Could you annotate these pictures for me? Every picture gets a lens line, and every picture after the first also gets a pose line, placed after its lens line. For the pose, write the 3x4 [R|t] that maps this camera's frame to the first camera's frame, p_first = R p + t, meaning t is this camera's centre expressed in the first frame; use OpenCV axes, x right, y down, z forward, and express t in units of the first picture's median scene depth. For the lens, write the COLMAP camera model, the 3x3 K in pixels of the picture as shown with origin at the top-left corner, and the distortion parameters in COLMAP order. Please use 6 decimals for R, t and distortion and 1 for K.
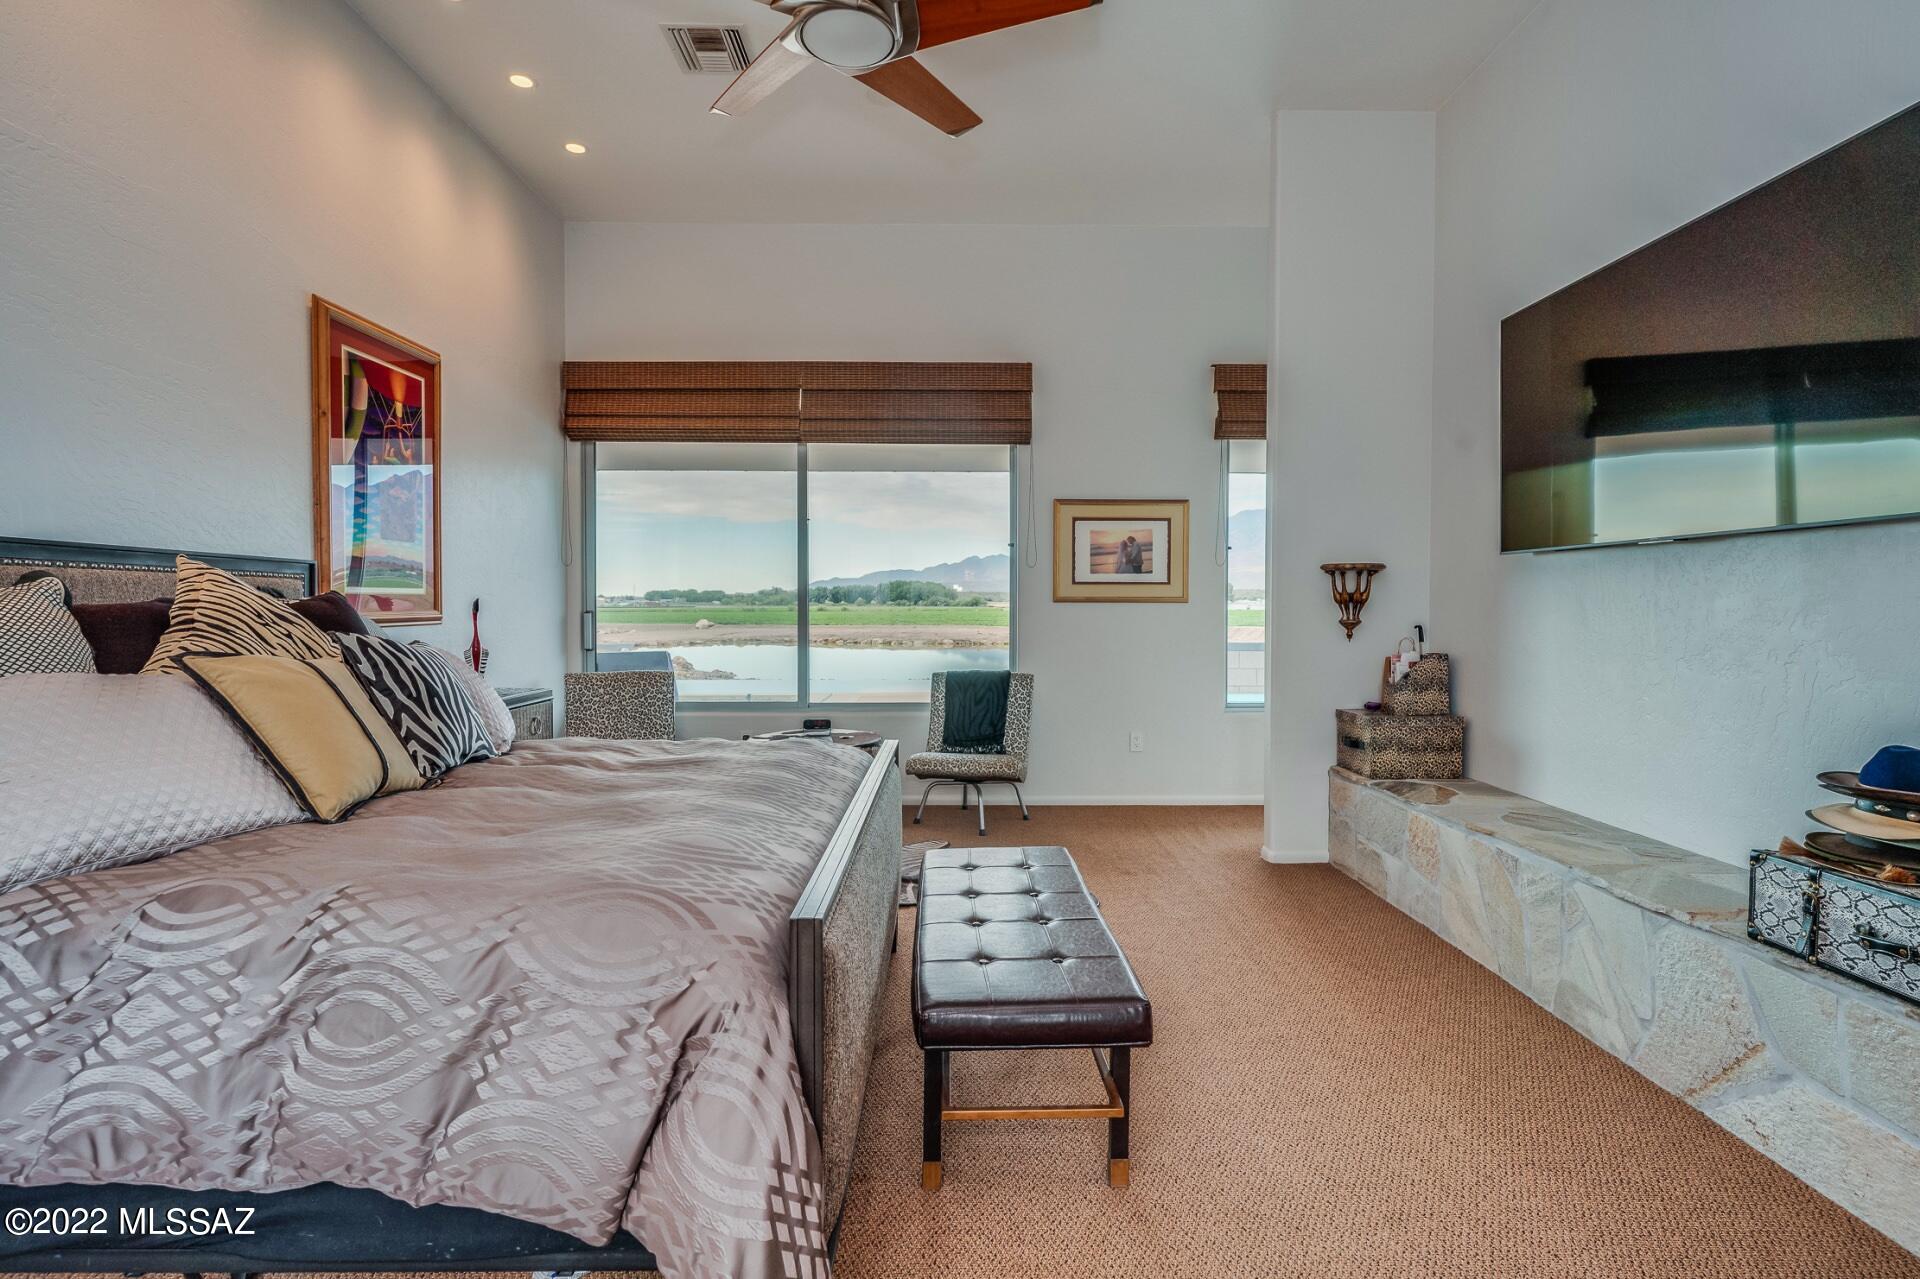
lens RADIAL K [[928.5, 0, 960.0], [0, 928.5, 639.5], [0, 0, 1]] dist [-0.000348, 0.001454]
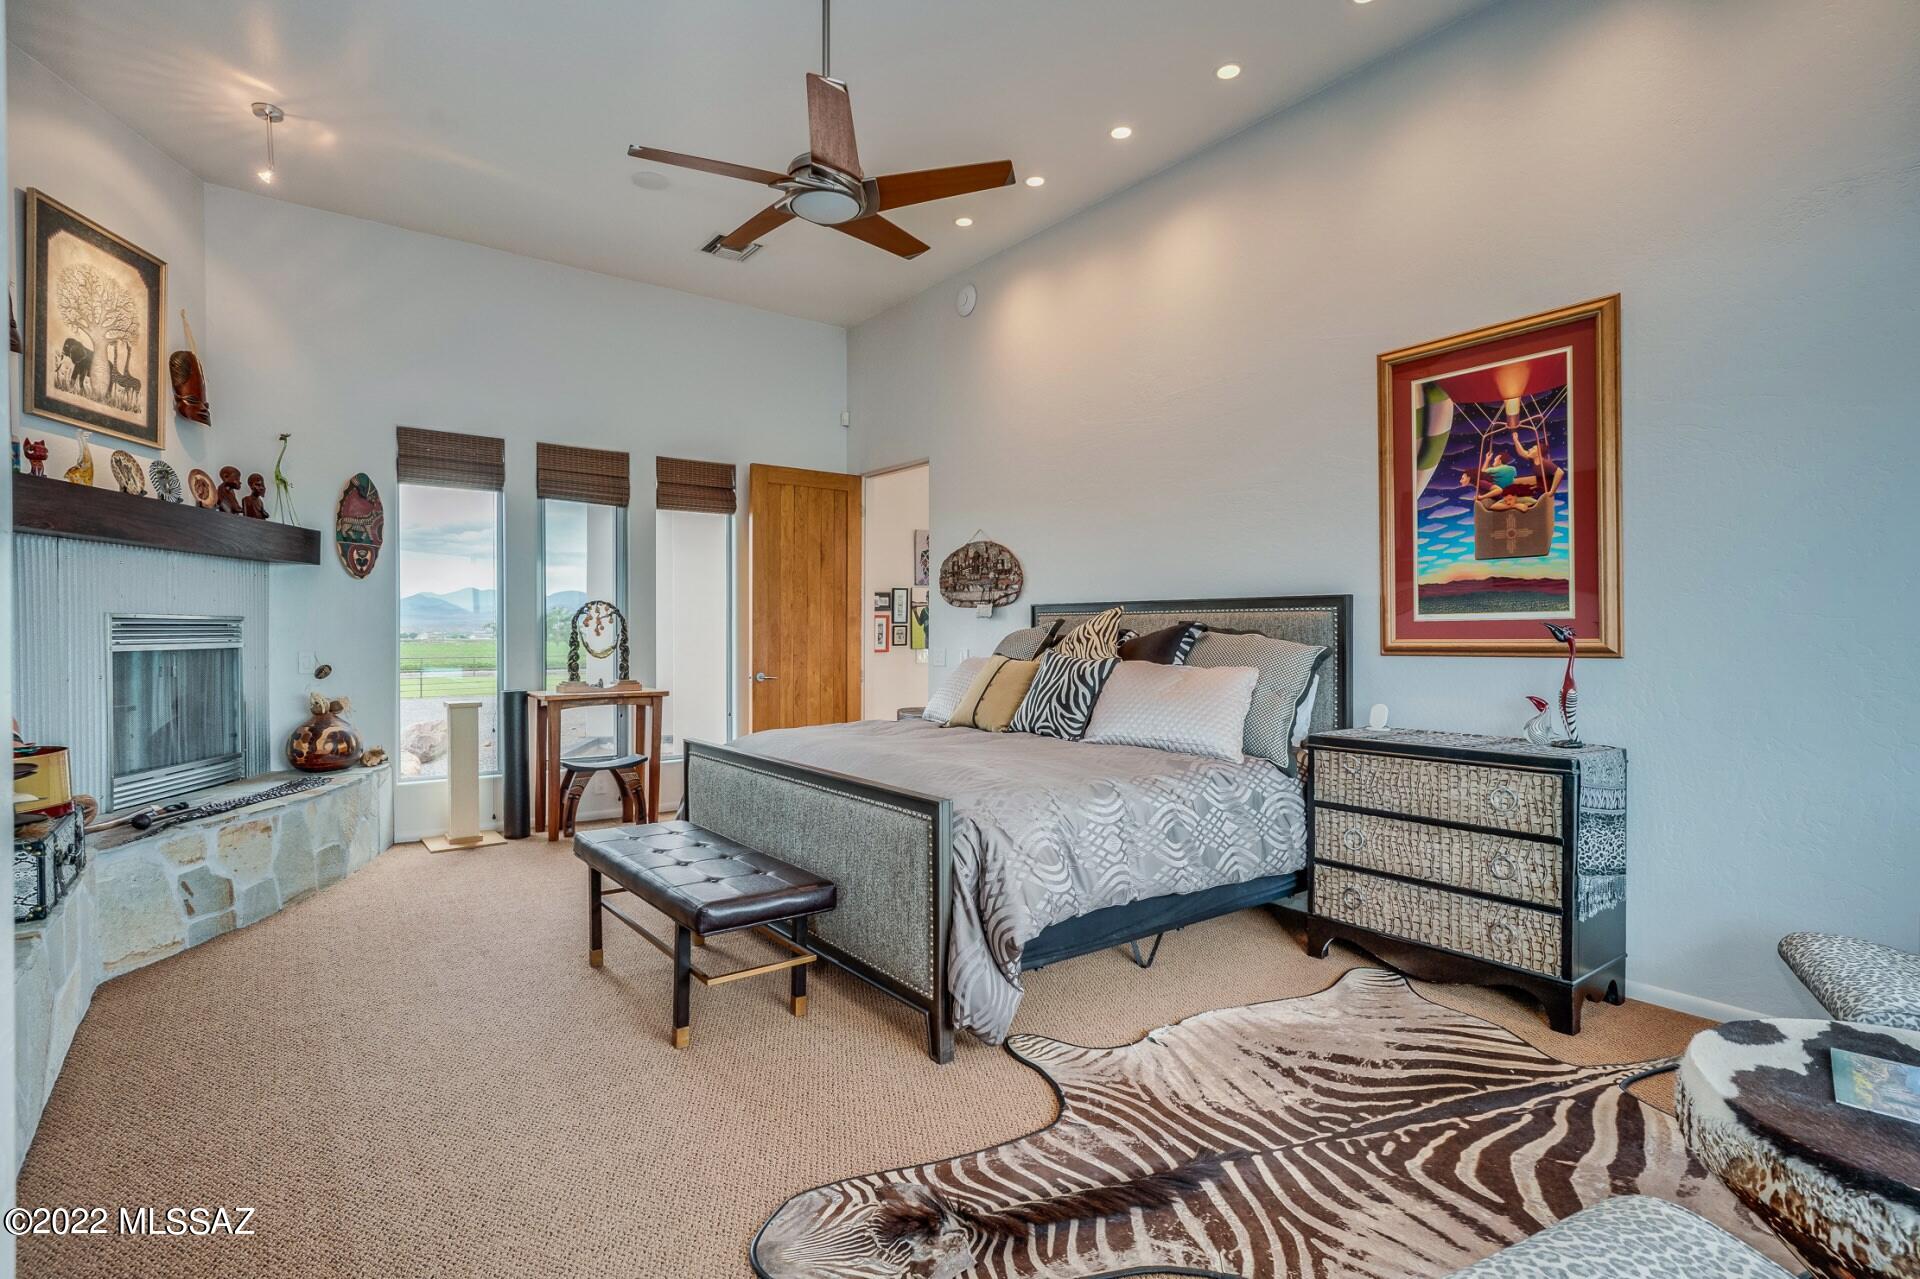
lens RADIAL K [[928.5, 0, 960.0], [0, 928.5, 639.5], [0, 0, 1]] dist [-0.000348, 0.001454]
pose [[-0.794897, -0.000017, -0.606745, 0.476294], [-0.024468, 0.999187, 0.032028, -0.065366], [0.606251, 0.040304, -0.794251, 1.980411]]
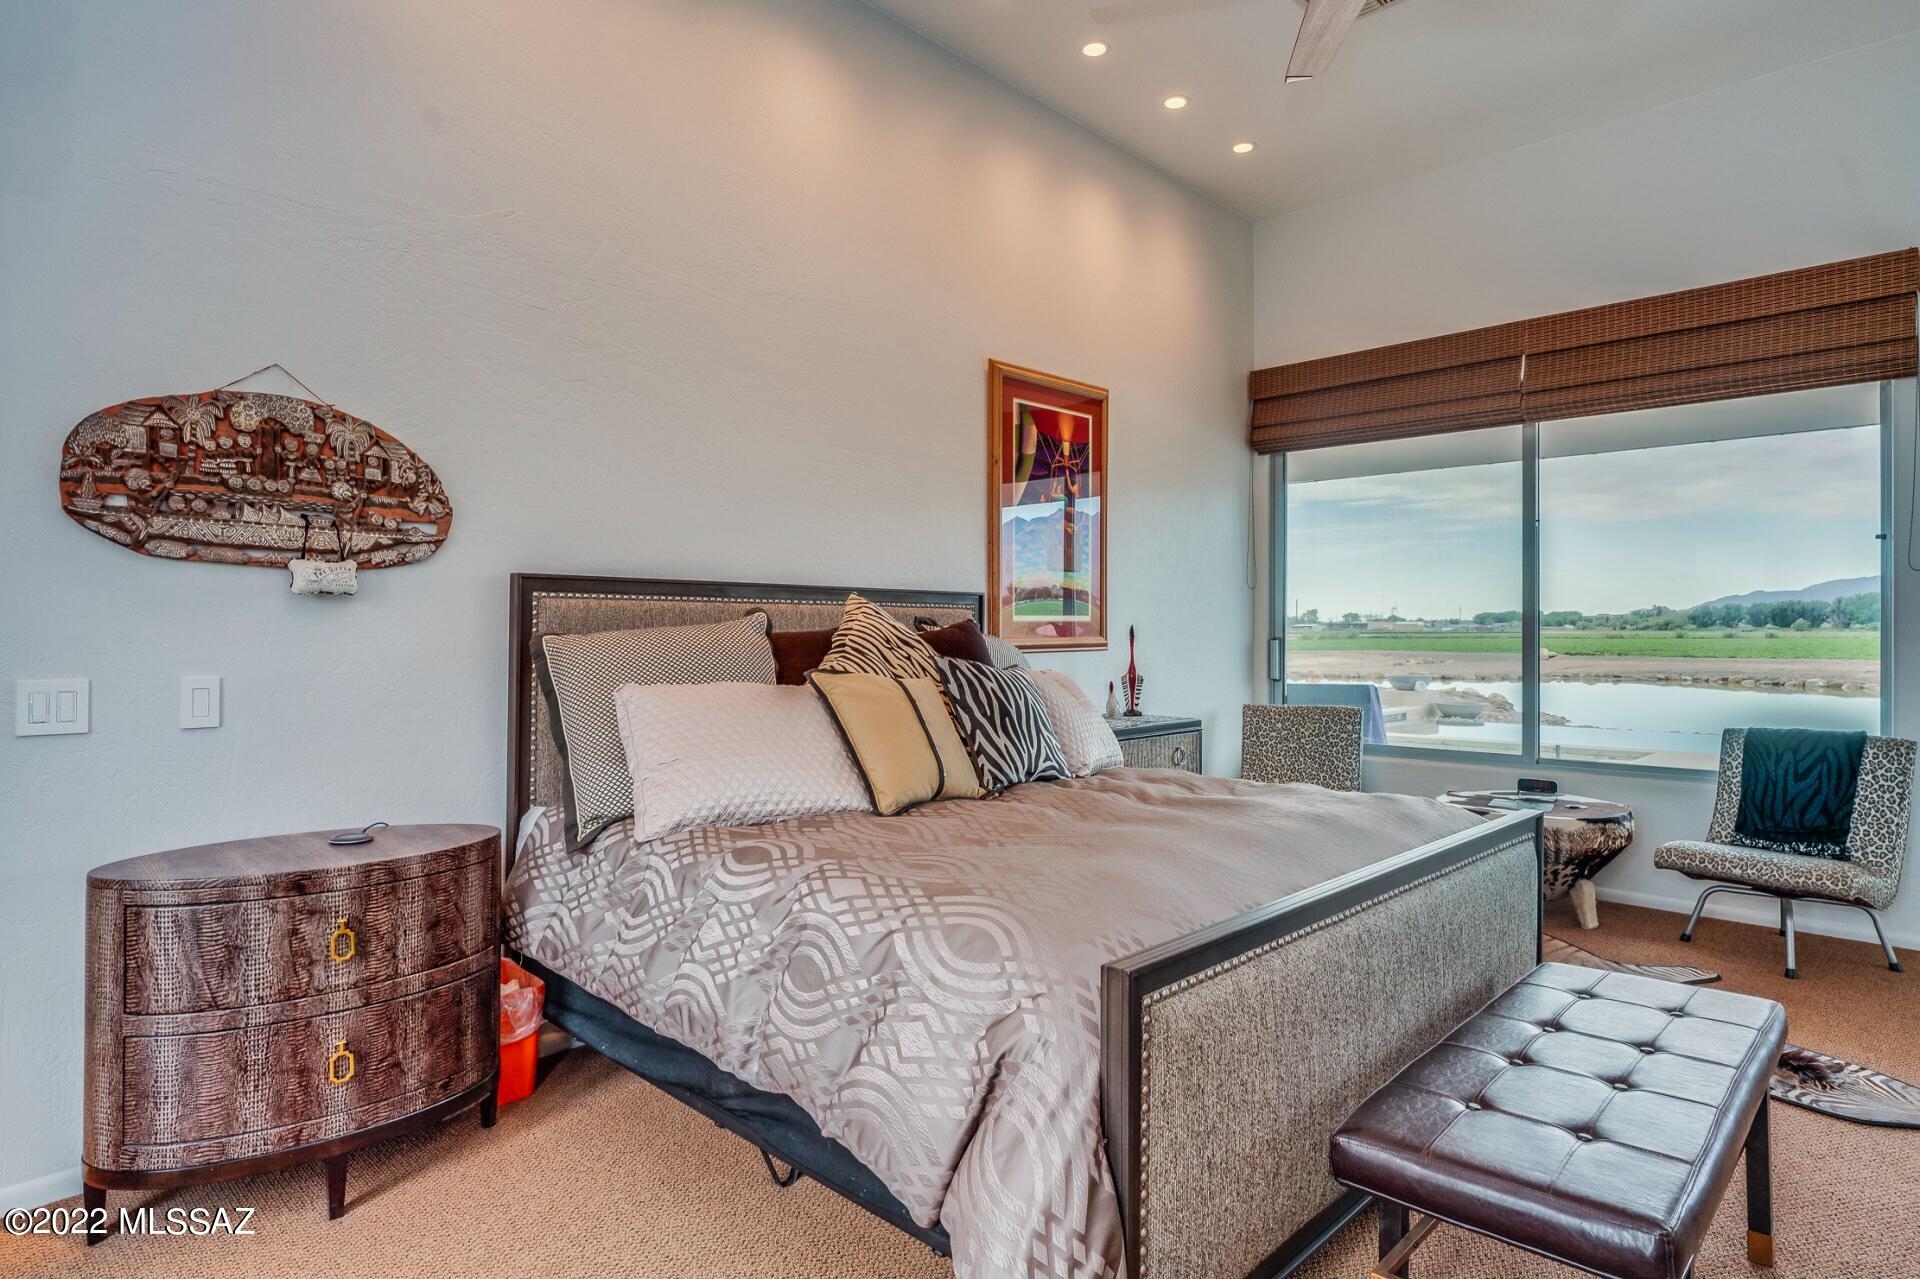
lens RADIAL K [[1072.8, 0, 960.0], [0, 1072.8, 639.5], [0, 0, 1]] dist [-0.003779, 0.000905]
pose [[0.715119, 0.004267, -0.698990, 0.244294], [-0.024188, 0.999534, -0.018645, -0.003404], [0.698584, 0.030241, 0.714889, 0.057569]]
